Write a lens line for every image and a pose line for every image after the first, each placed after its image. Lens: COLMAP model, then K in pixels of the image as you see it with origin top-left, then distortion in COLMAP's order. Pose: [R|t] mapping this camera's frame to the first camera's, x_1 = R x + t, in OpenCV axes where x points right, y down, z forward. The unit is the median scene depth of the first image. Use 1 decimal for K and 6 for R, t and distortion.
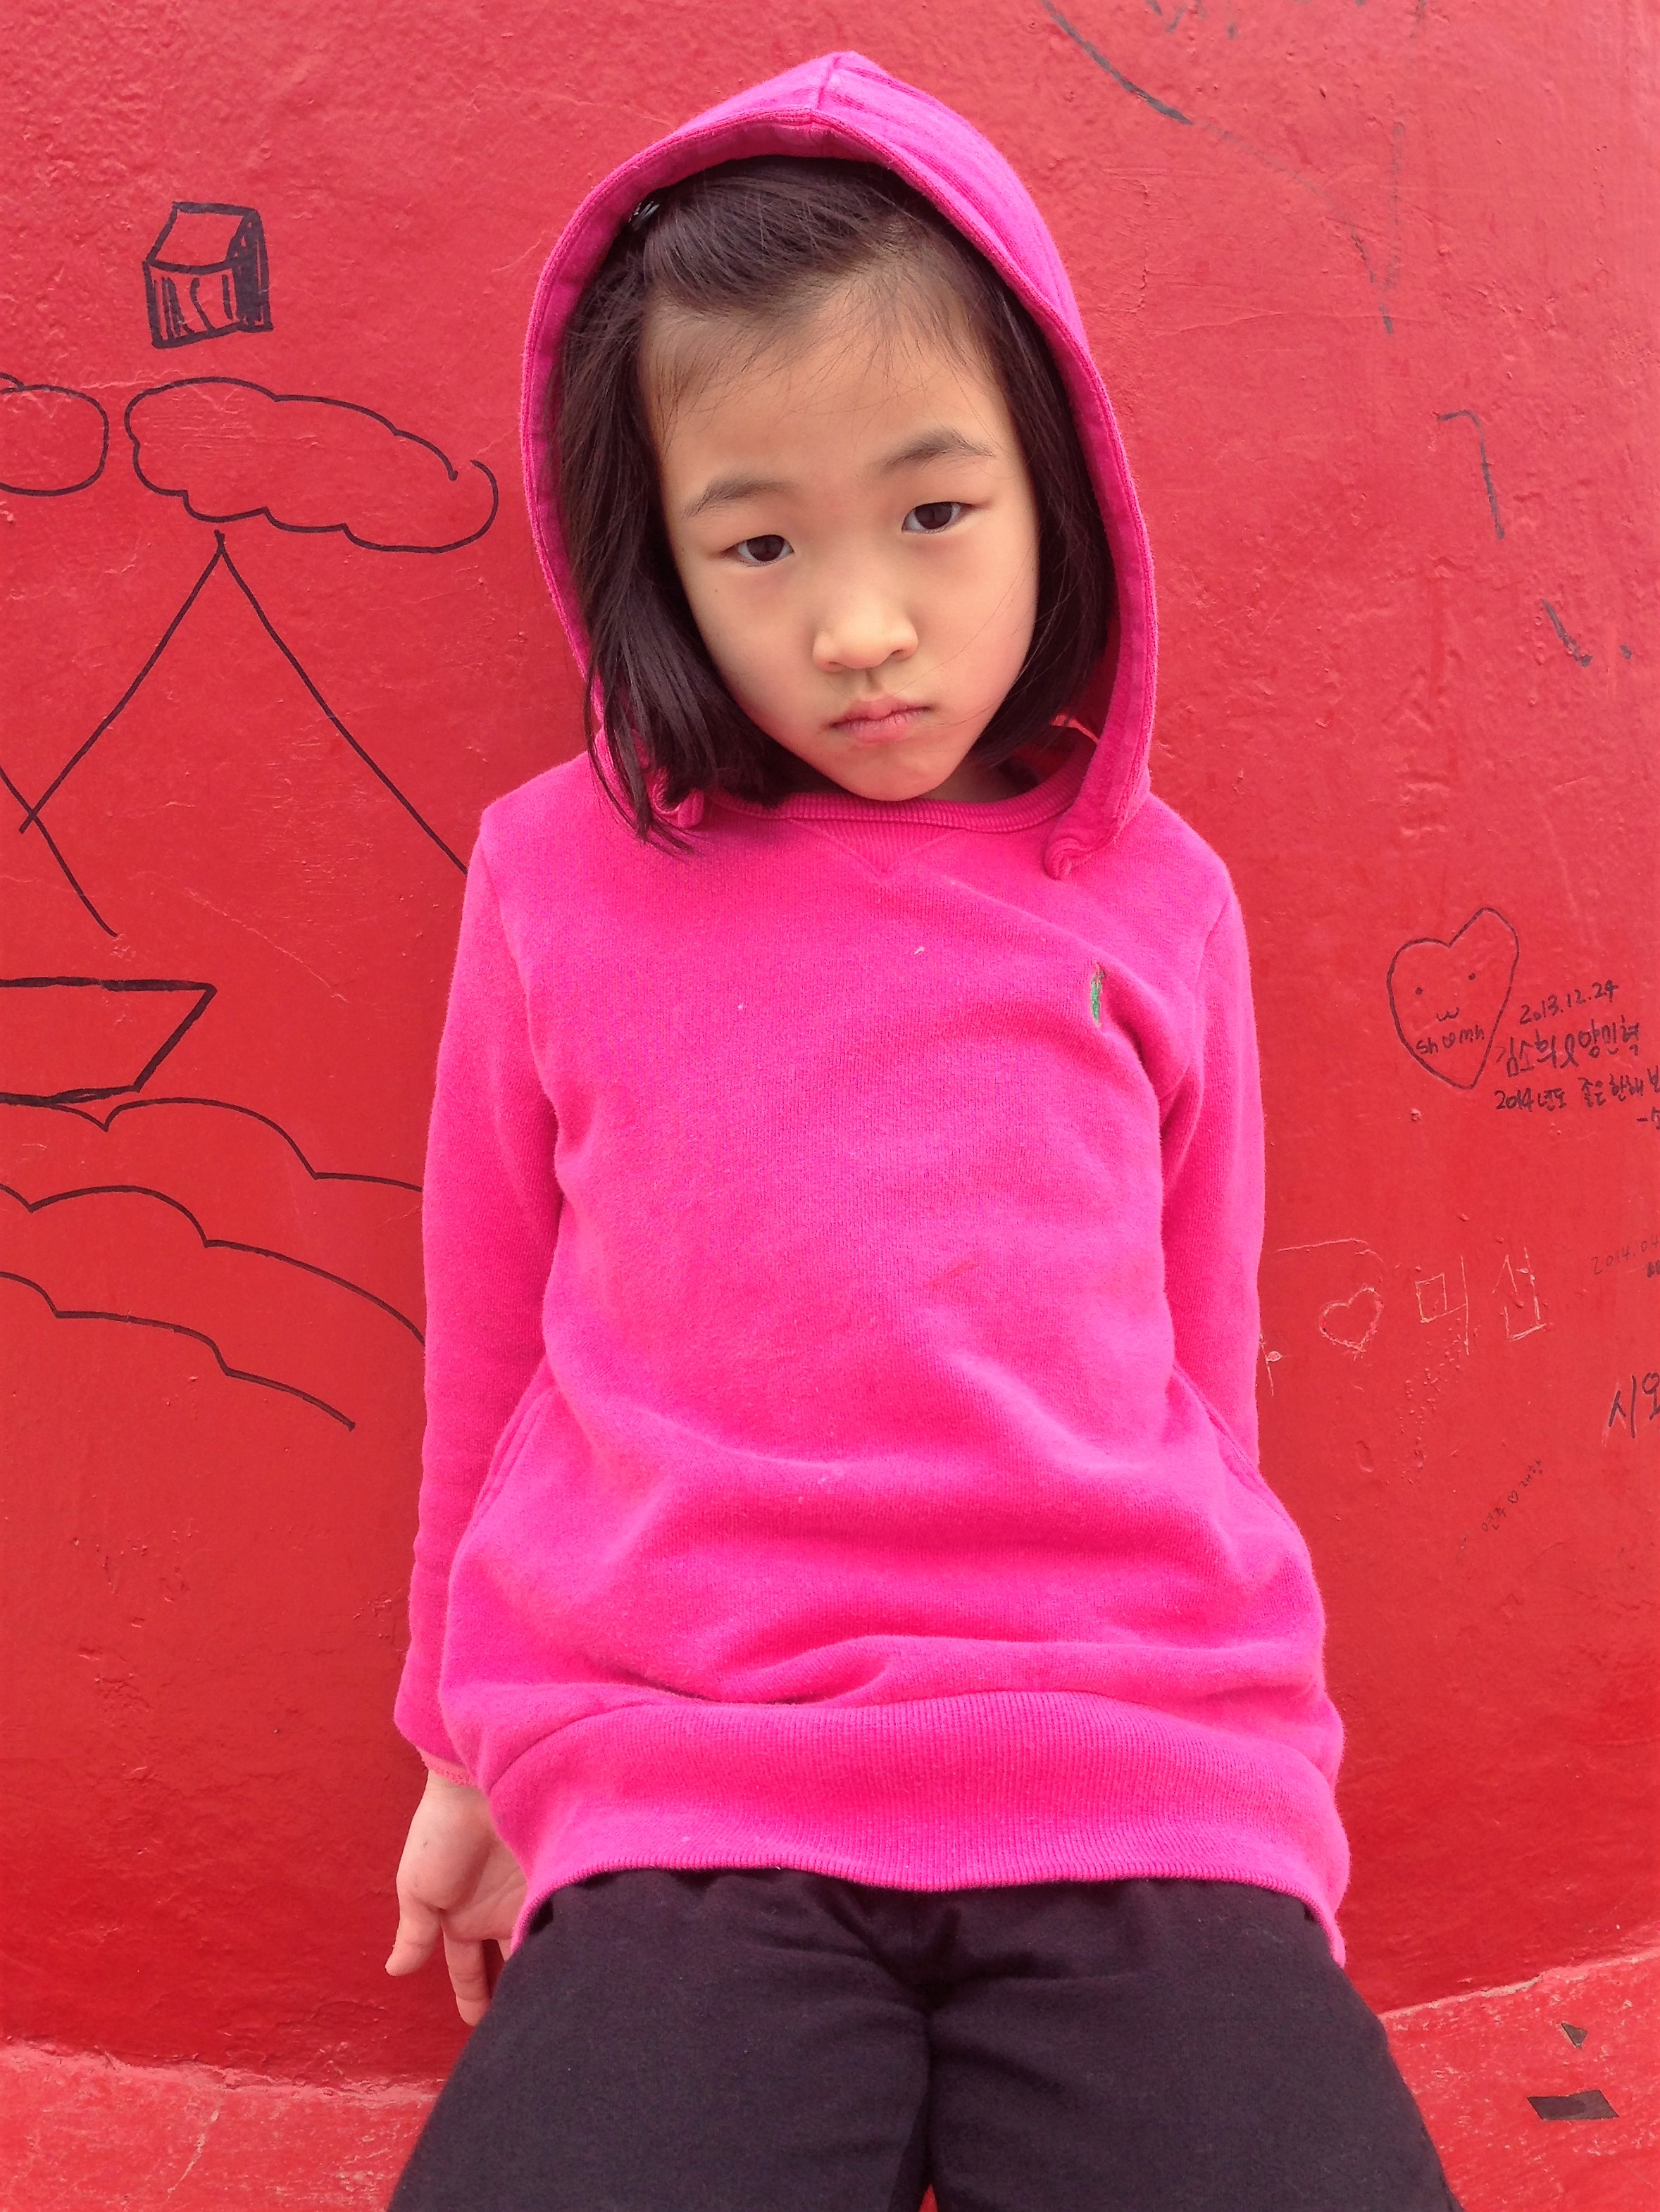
lens RADIAL K [[2137.3, 0, 846.0], [0, 2137.3, 1118.1], [0, 0, 1]] dist [0.158150, -0.302853]
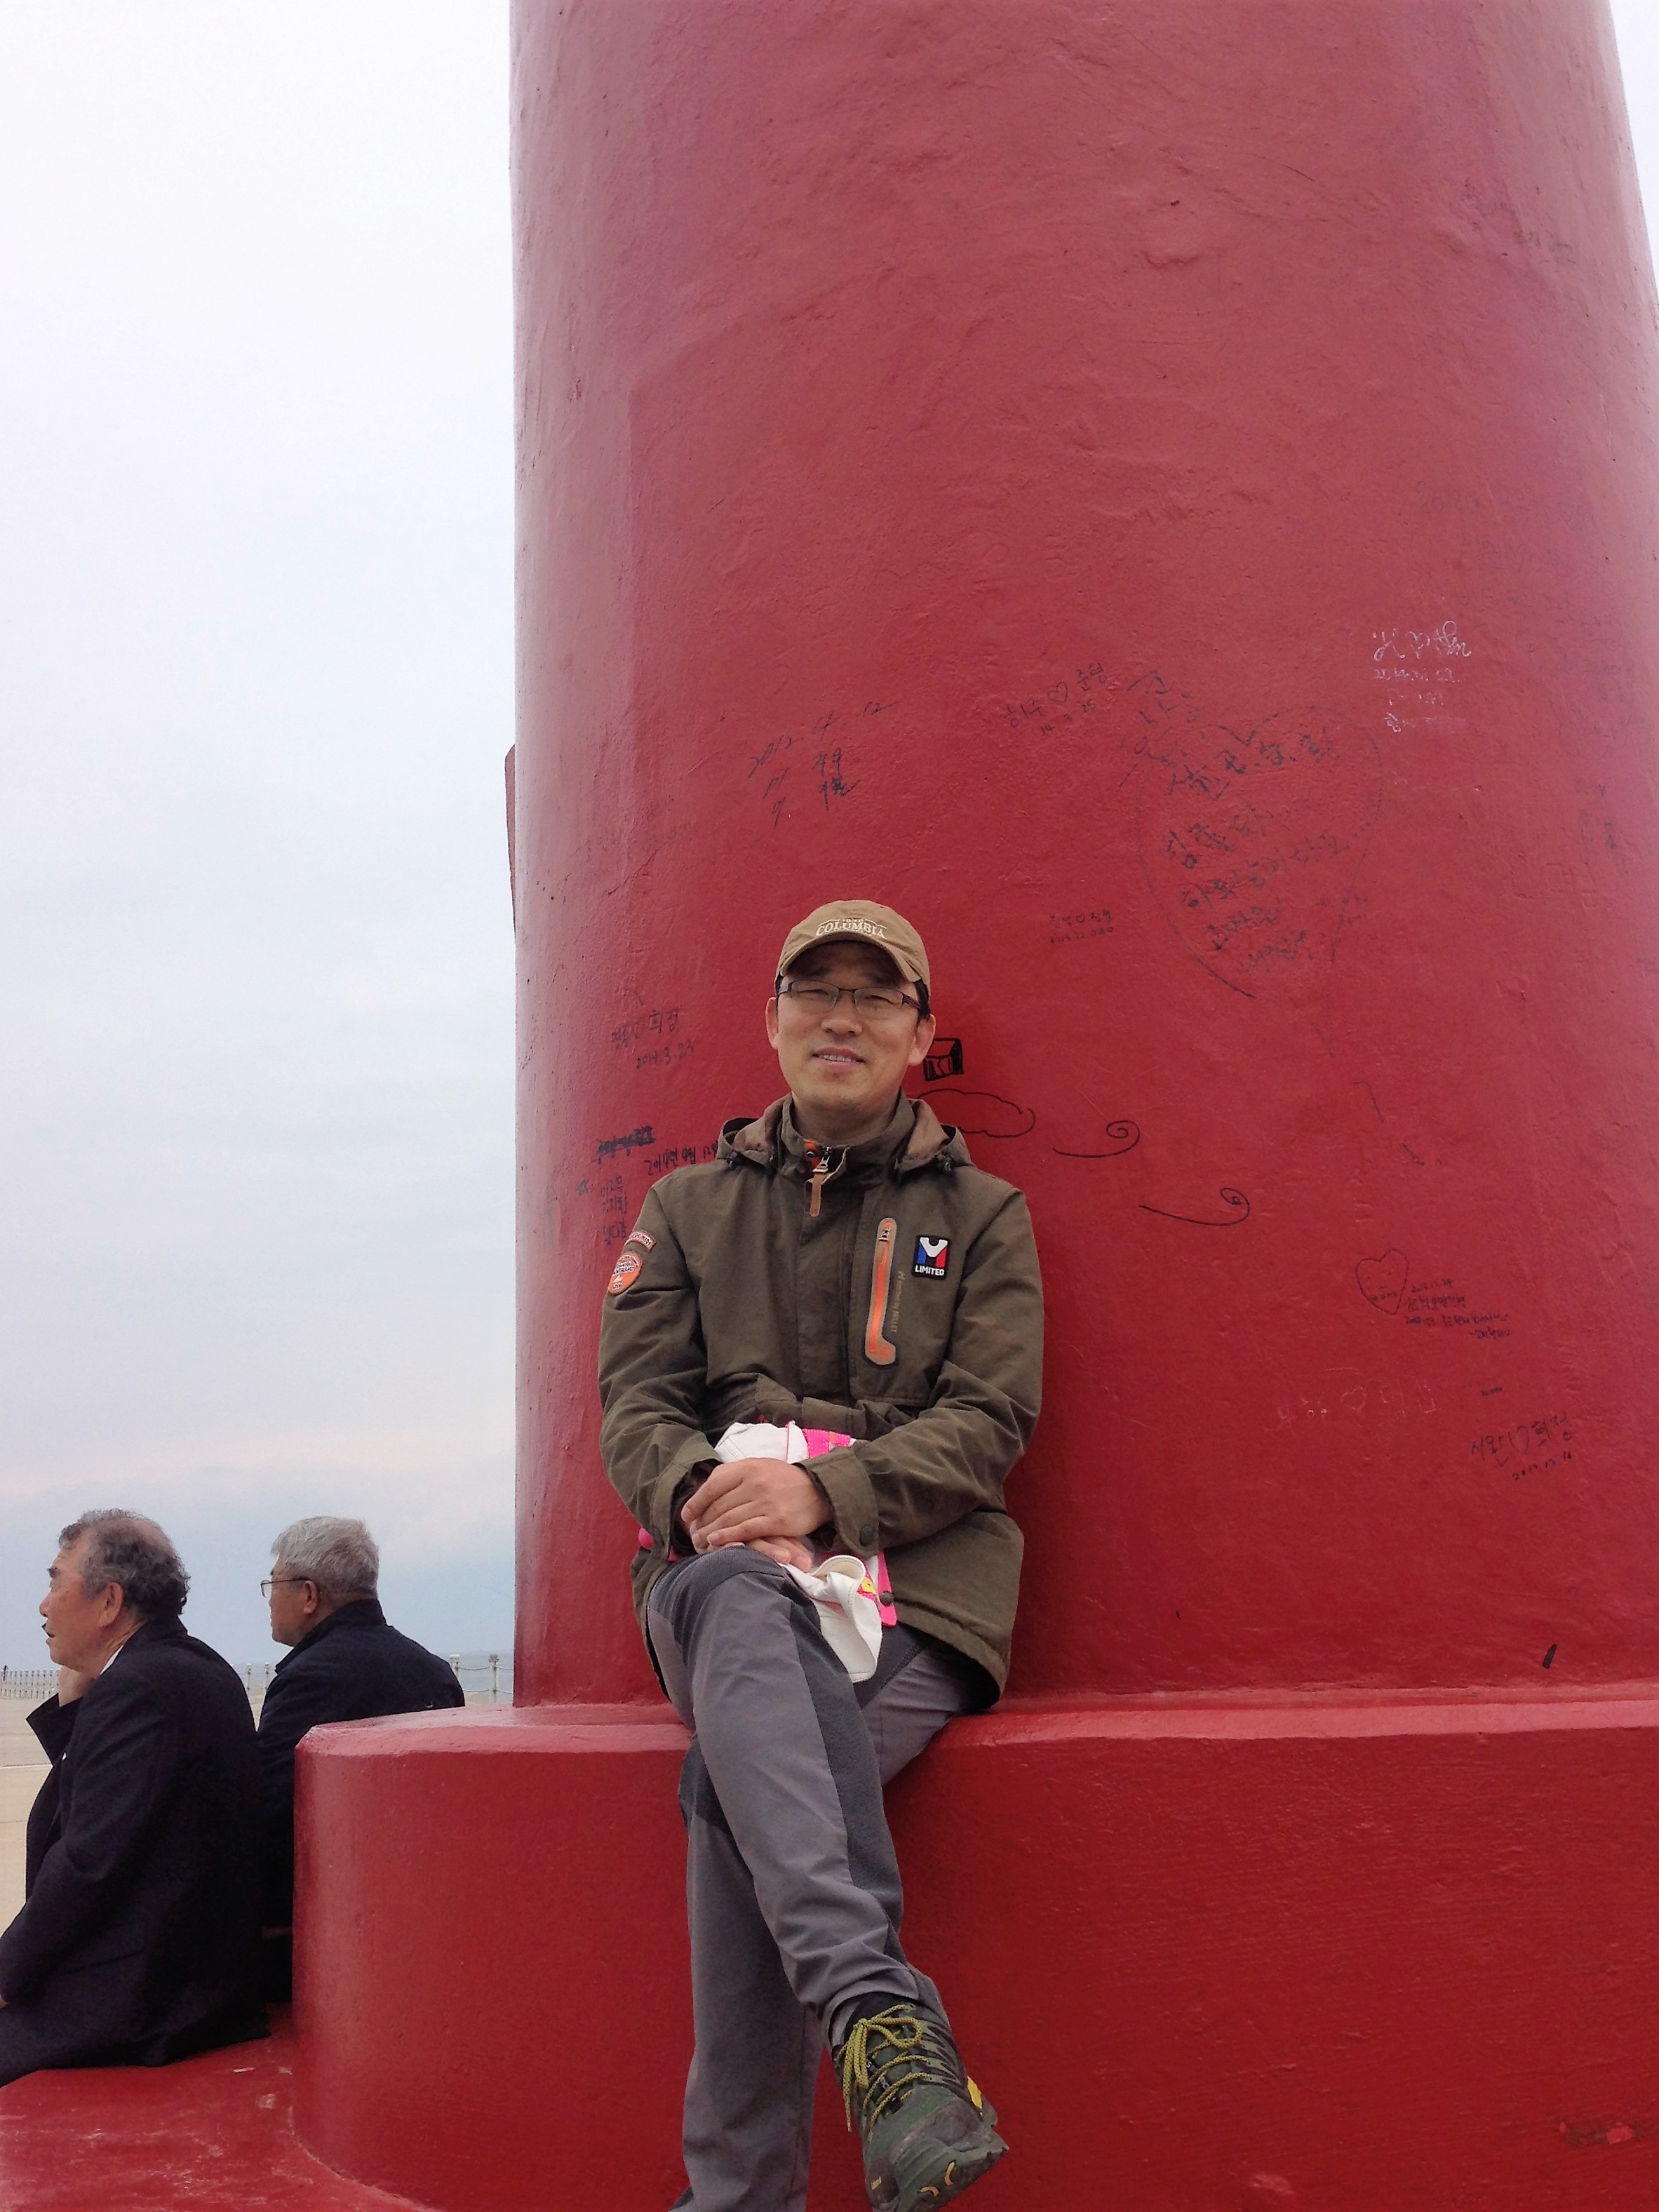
lens RADIAL K [[2698.7, 0, 756.9], [0, 2698.7, 912.6], [0, 0, 1]] dist [0.059608, -0.054267]
pose [[0.981430, -0.056736, -0.183237, 0.165725], [-0.025858, 0.907405, -0.419462, 1.035347], [0.190068, 0.416411, 0.889087, -2.530990]]
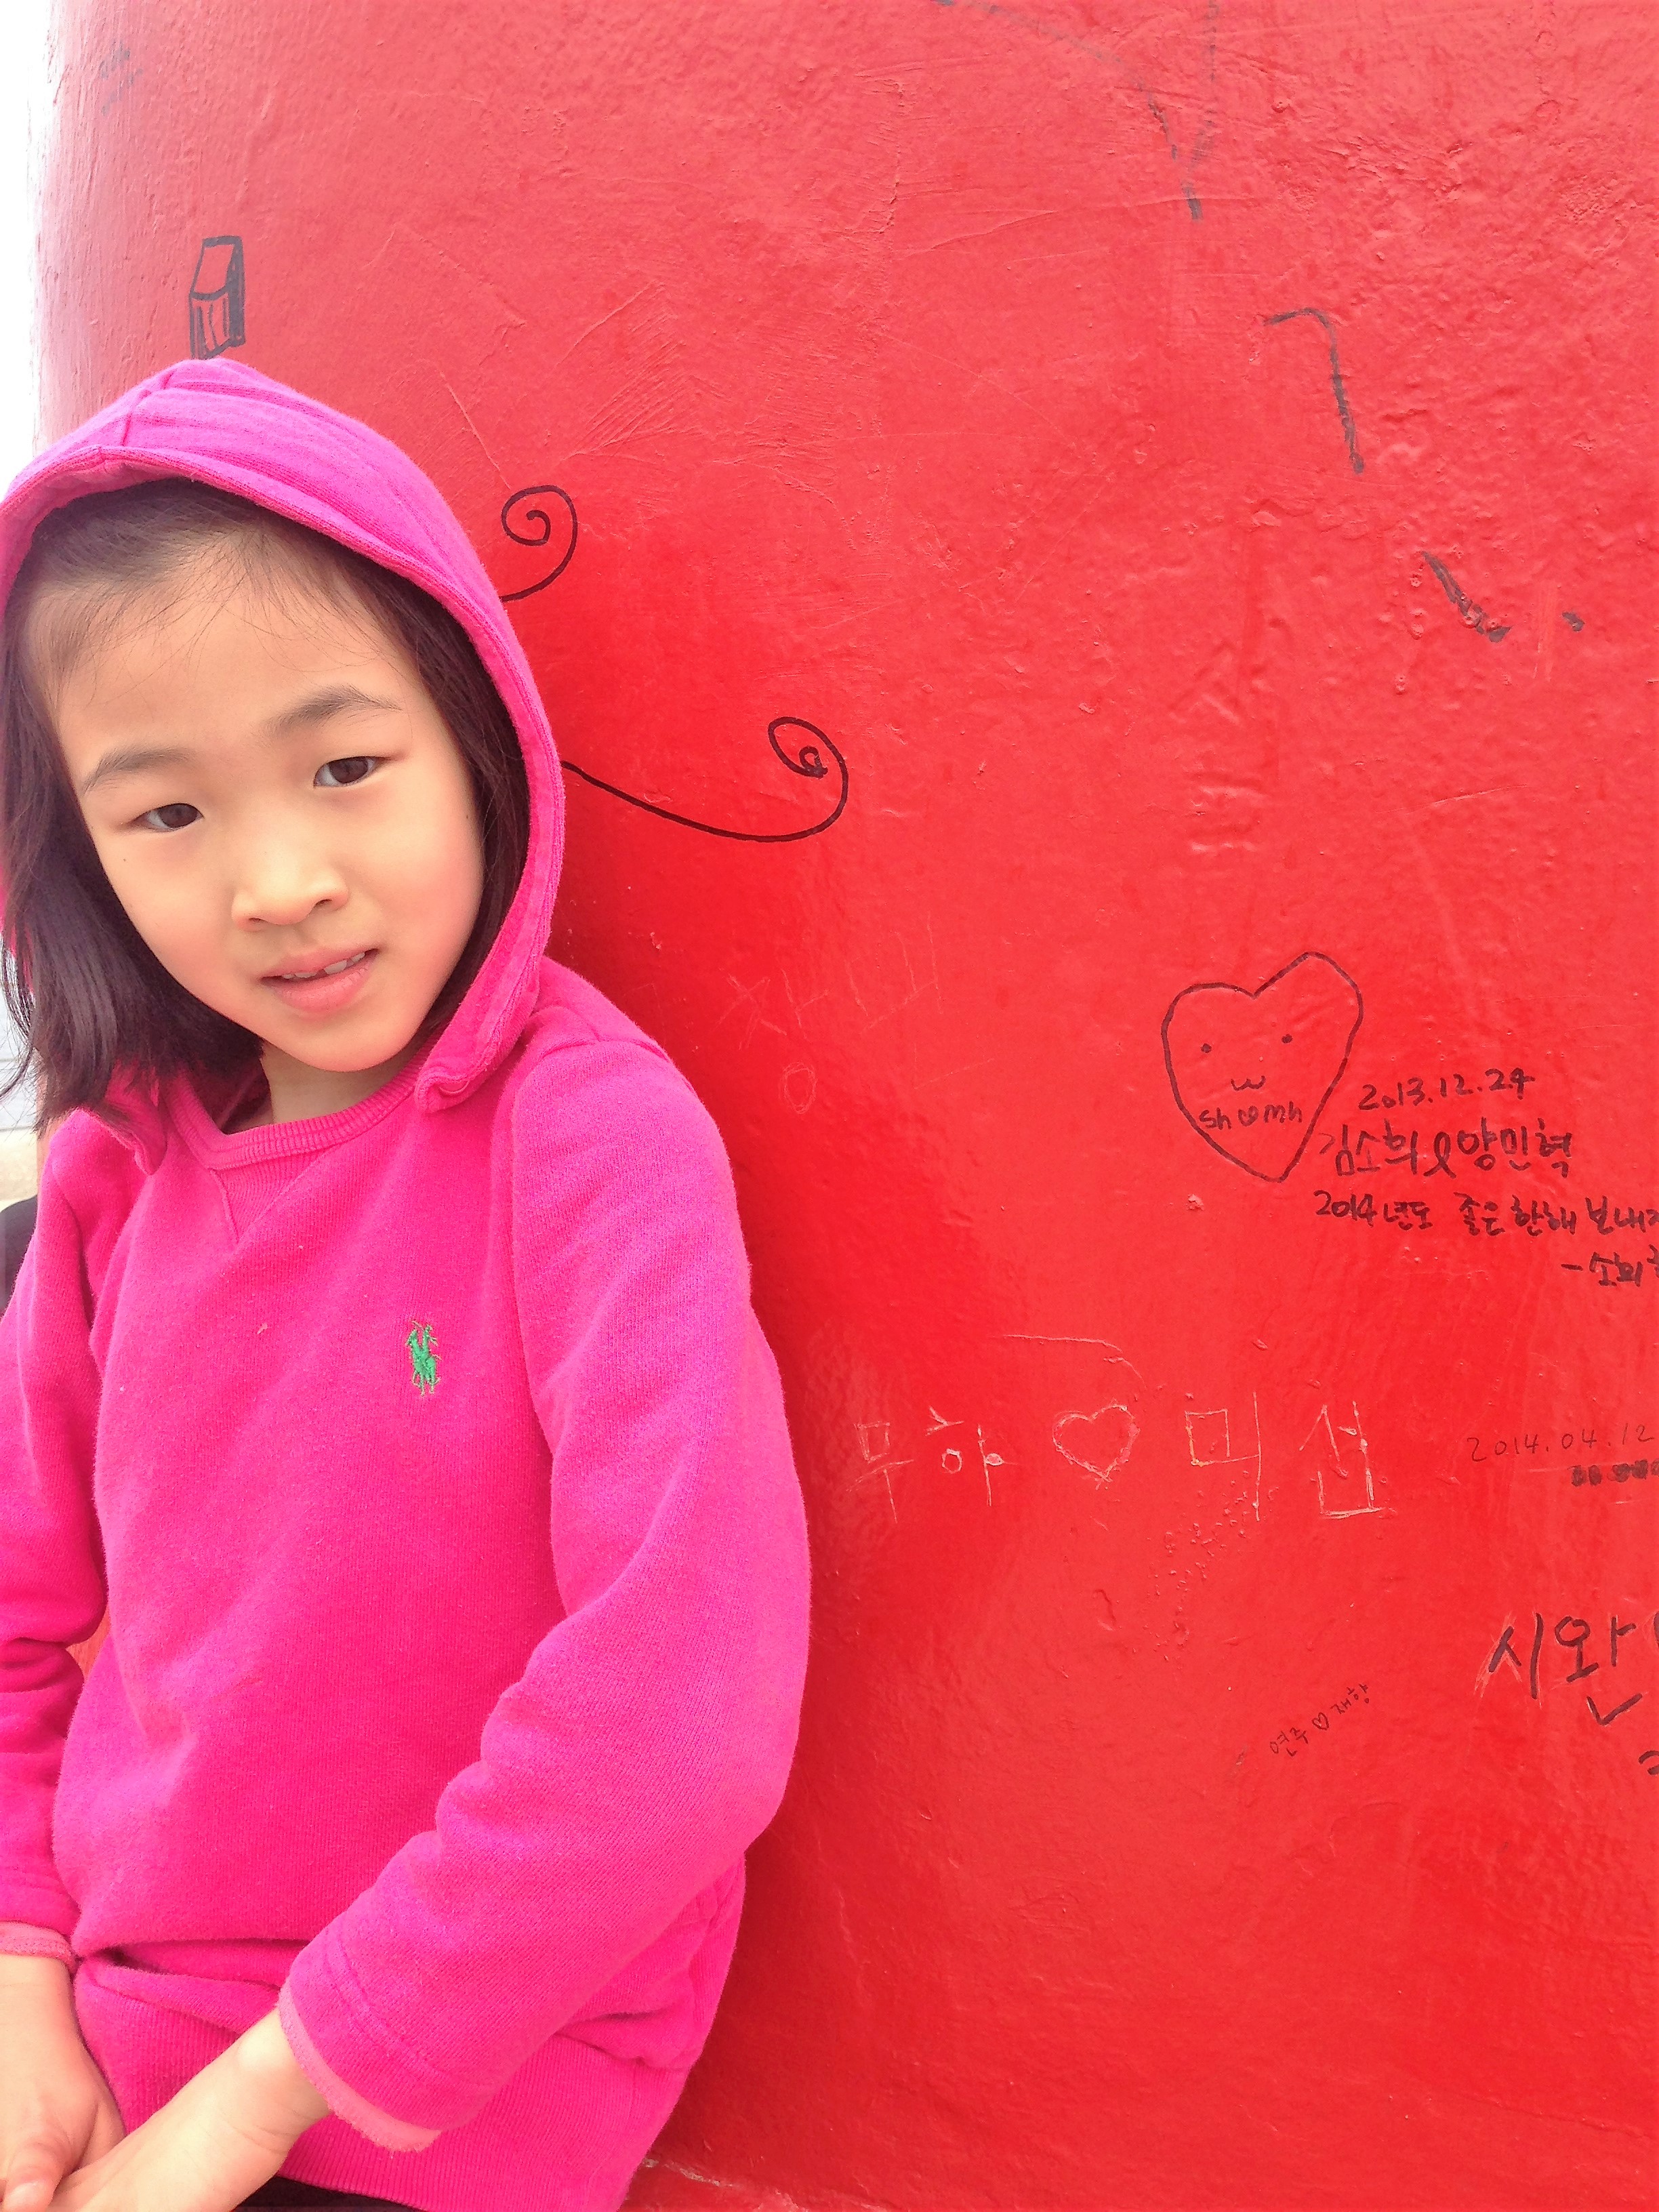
lens RADIAL K [[1987.3, 0, 829.5], [0, 1987.3, 1106.0], [0, 0, 1]] dist [0.134791, -0.240259]
pose [[0.800172, 0.128303, -0.585887, 0.615437], [-0.136243, 0.990198, 0.030771, -0.043536], [0.584091, 0.055201, 0.809809, 0.338504]]
